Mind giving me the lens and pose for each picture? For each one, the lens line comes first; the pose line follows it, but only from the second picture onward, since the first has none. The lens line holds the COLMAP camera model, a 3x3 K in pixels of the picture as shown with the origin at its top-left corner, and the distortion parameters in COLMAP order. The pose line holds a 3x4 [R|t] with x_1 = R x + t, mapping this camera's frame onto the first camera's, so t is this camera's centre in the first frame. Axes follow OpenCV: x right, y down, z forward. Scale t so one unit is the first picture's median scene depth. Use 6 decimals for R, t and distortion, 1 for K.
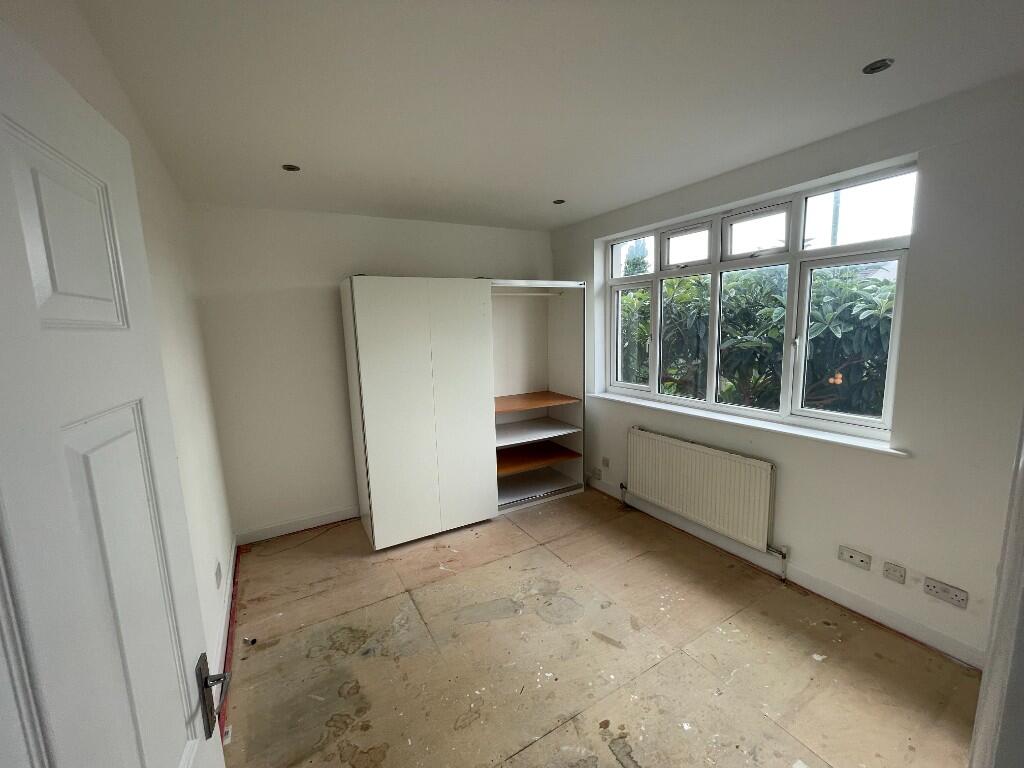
lens RADIAL K [[413.3, 0, 512.0], [0, 413.3, 384.0], [0, 0, 1]] dist [-0.002754, -0.000291]
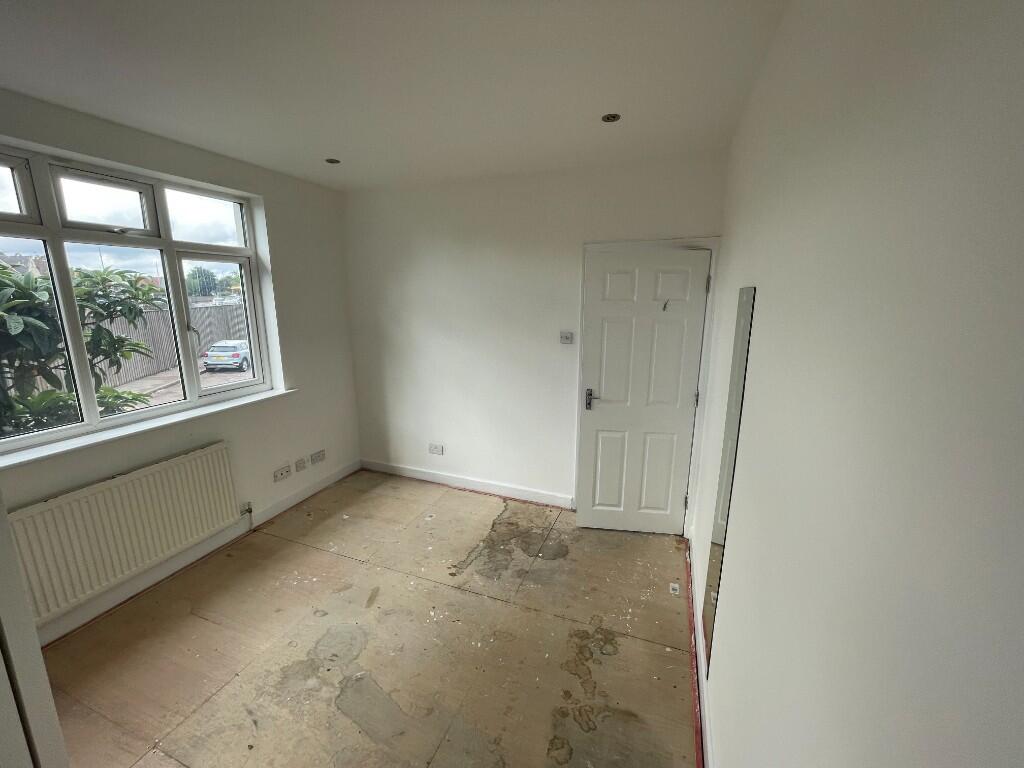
lens RADIAL K [[413.3, 0, 512.0], [0, 413.3, 384.0], [0, 0, 1]] dist [-0.002754, -0.000291]
pose [[-0.619559, -0.138434, 0.772647, -0.666848], [0.132957, 0.951595, 0.277110, -0.151204], [-0.773608, 0.274415, -0.571163, 1.028830]]
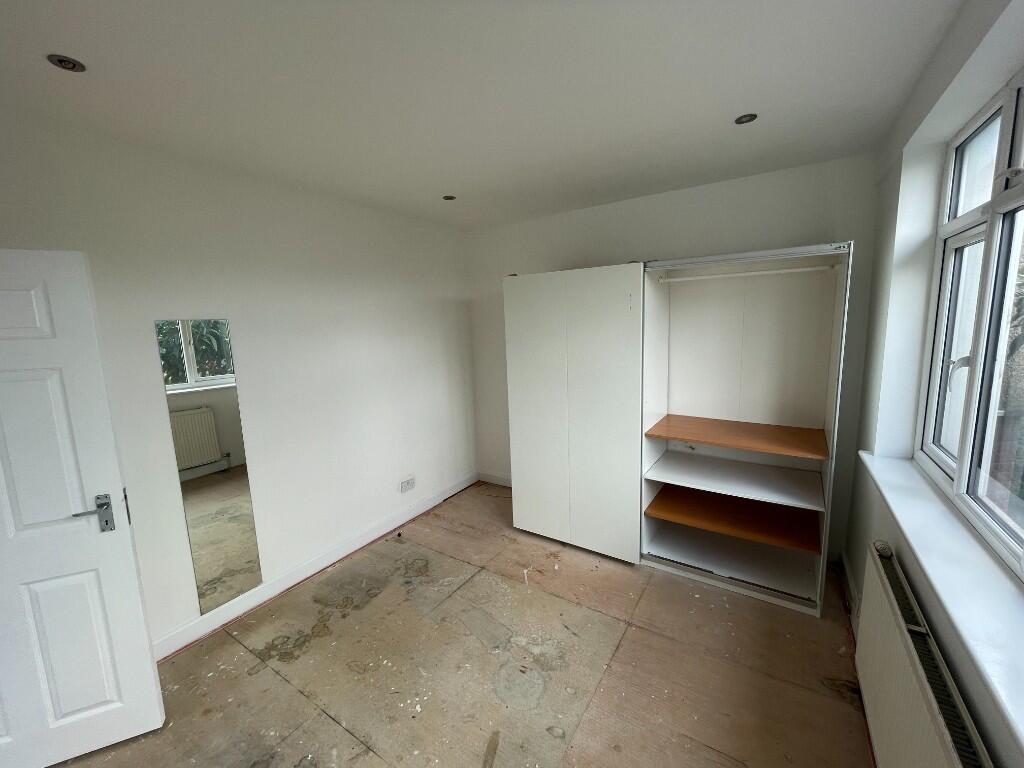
lens RADIAL K [[416.5, 0, 512.0], [0, 416.5, 384.0], [0, 0, 1]] dist [-0.001316, -0.000158]
pose [[0.445753, 0.148755, -0.882710, 0.707382], [-0.111936, 0.987619, 0.109909, -0.110985], [0.888130, 0.049815, 0.456885, 0.568588]]
